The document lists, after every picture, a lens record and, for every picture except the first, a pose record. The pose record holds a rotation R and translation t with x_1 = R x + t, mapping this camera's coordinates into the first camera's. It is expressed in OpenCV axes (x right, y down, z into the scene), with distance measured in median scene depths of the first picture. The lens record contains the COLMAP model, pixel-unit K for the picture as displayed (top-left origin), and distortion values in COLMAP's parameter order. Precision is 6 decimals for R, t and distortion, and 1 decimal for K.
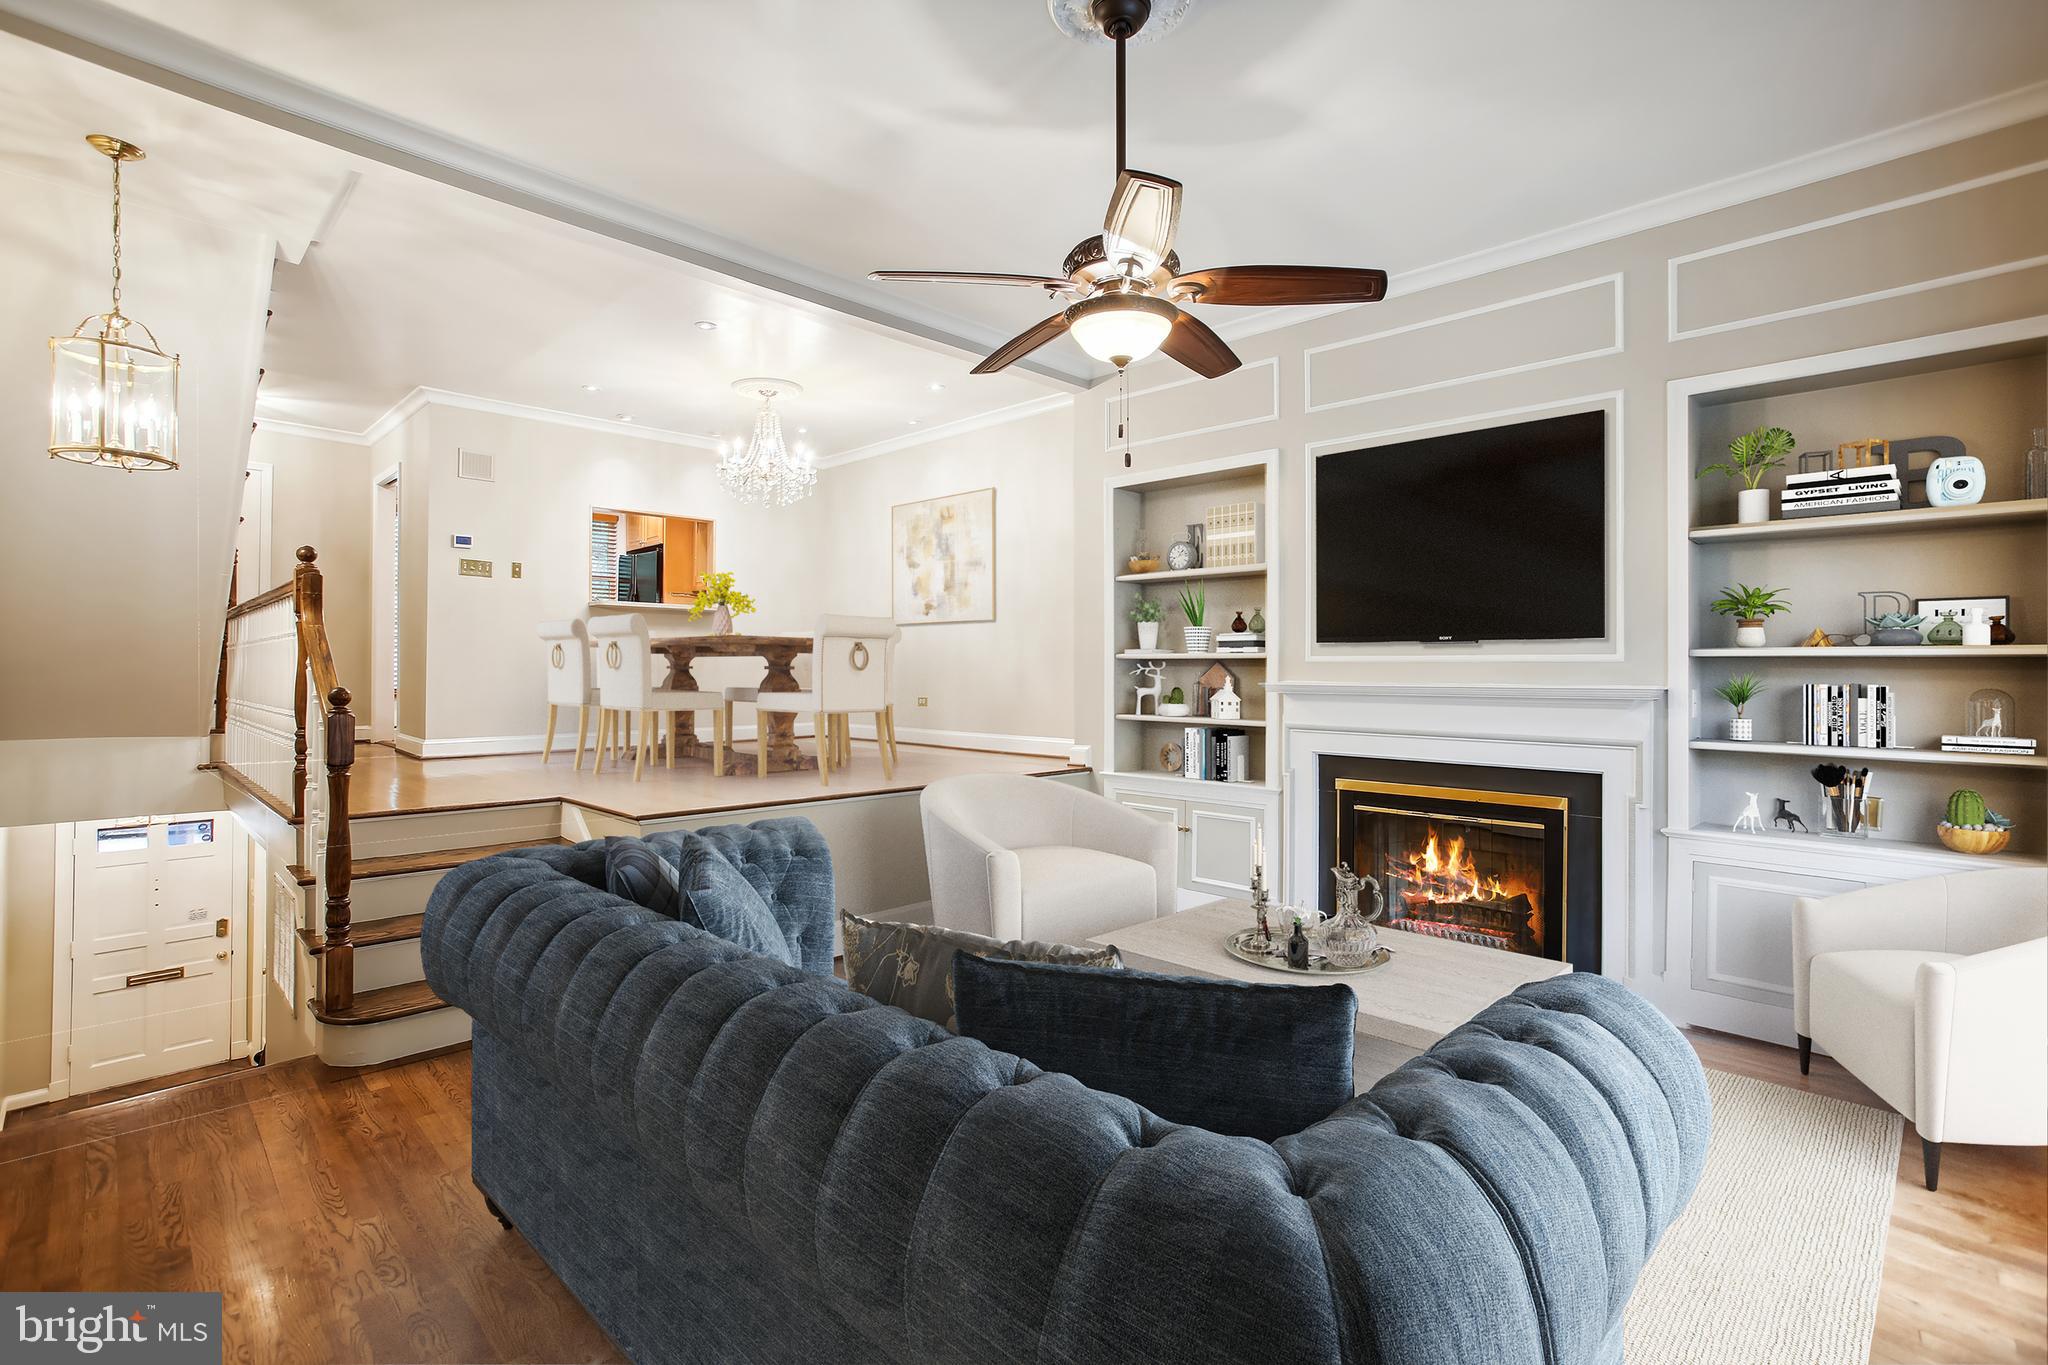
lens RADIAL K [[940.2, 0, 1031.0], [0, 940.2, 671.9], [0, 0, 1]] dist [-0.055125, 0.031528]
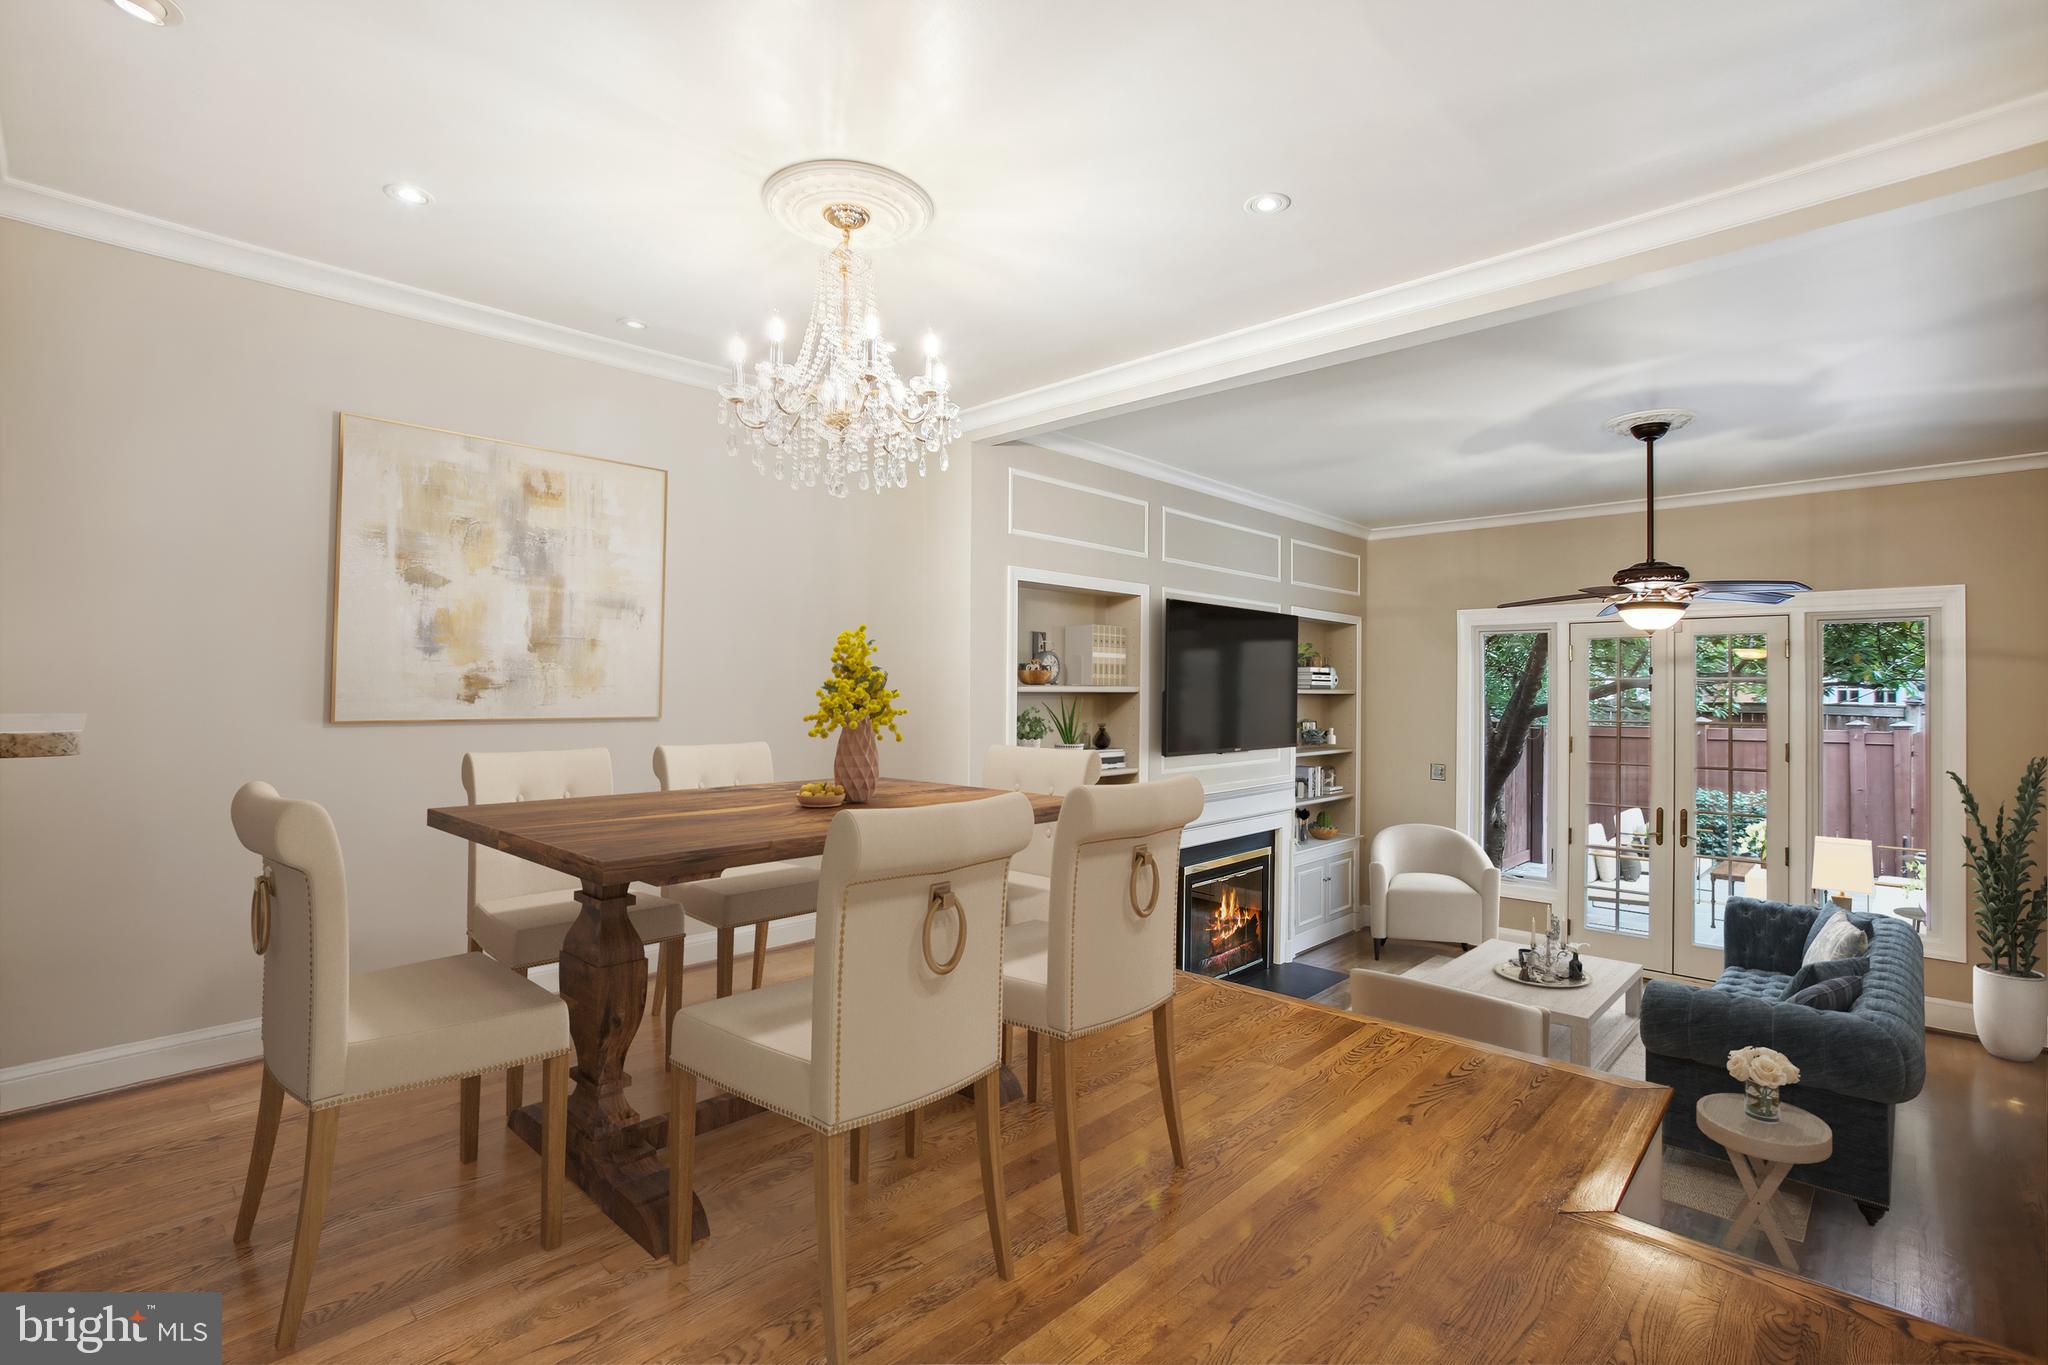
lens RADIAL K [[940.2, 0, 1031.0], [0, 940.2, 671.9], [0, 0, 1]] dist [-0.055125, 0.031528]
pose [[-0.043313, 0.016611, 0.998923, -0.875395], [-0.018939, 0.999668, -0.017445, -0.114572], [-0.998882, -0.019674, -0.042984, 1.219055]]
